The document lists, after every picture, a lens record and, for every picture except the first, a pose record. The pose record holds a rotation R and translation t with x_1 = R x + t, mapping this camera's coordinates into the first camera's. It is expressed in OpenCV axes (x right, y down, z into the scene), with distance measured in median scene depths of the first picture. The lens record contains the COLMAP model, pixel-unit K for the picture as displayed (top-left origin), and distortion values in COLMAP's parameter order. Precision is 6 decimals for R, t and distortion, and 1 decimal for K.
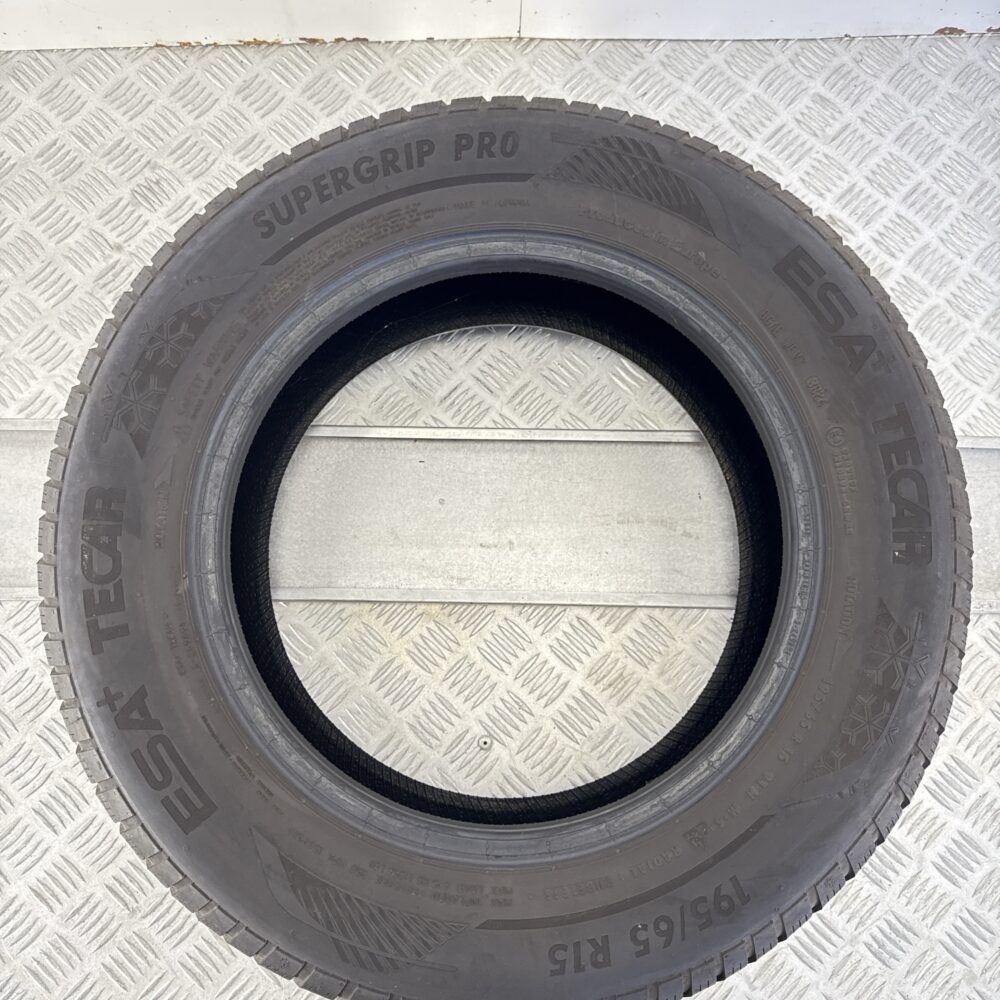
lens RADIAL K [[898.6, 0, 500.0], [0, 898.6, 500.0], [0, 0, 1]] dist [0.051886, -0.100619]
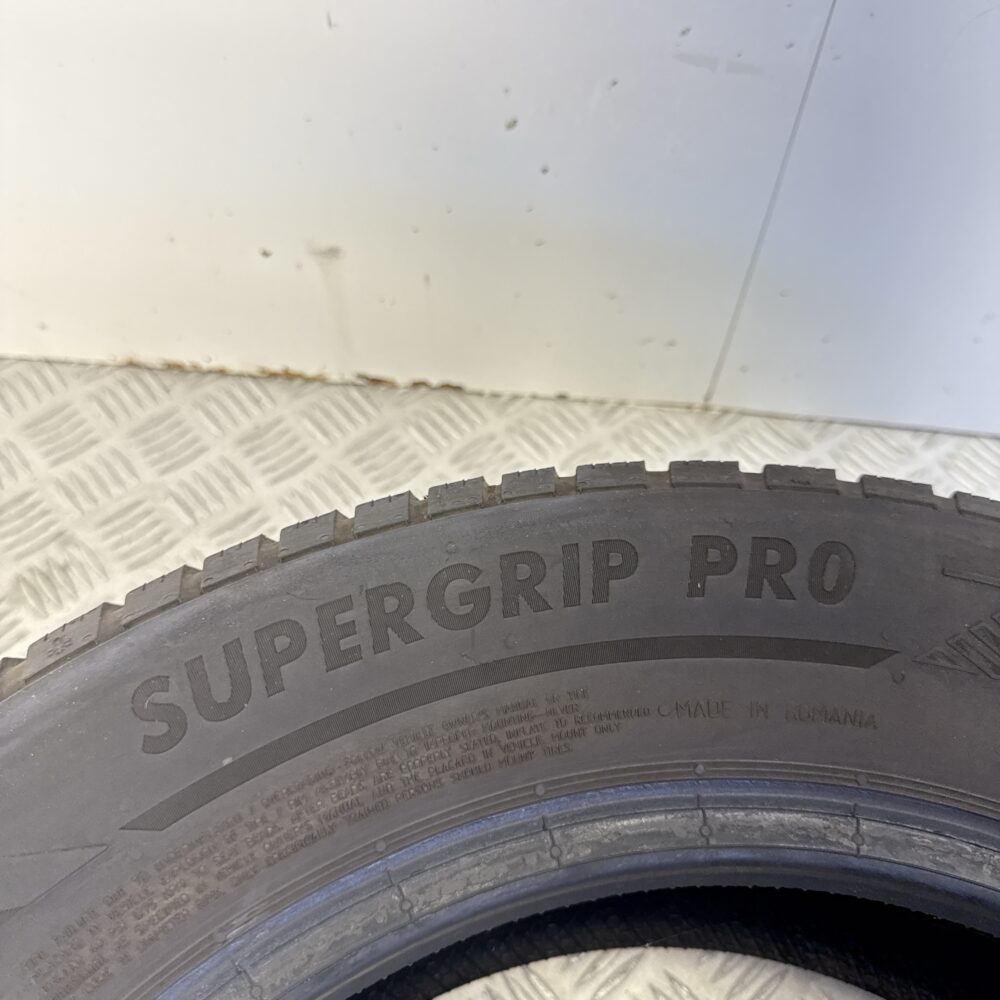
lens RADIAL K [[898.6, 0, 500.0], [0, 898.6, 500.0], [0, 0, 1]] dist [0.051886, -0.100619]
pose [[0.994631, 0.094272, -0.042680, -0.114002], [-0.103477, 0.901397, -0.420447, -0.233645], [-0.001165, 0.422607, 0.906313, 0.610314]]
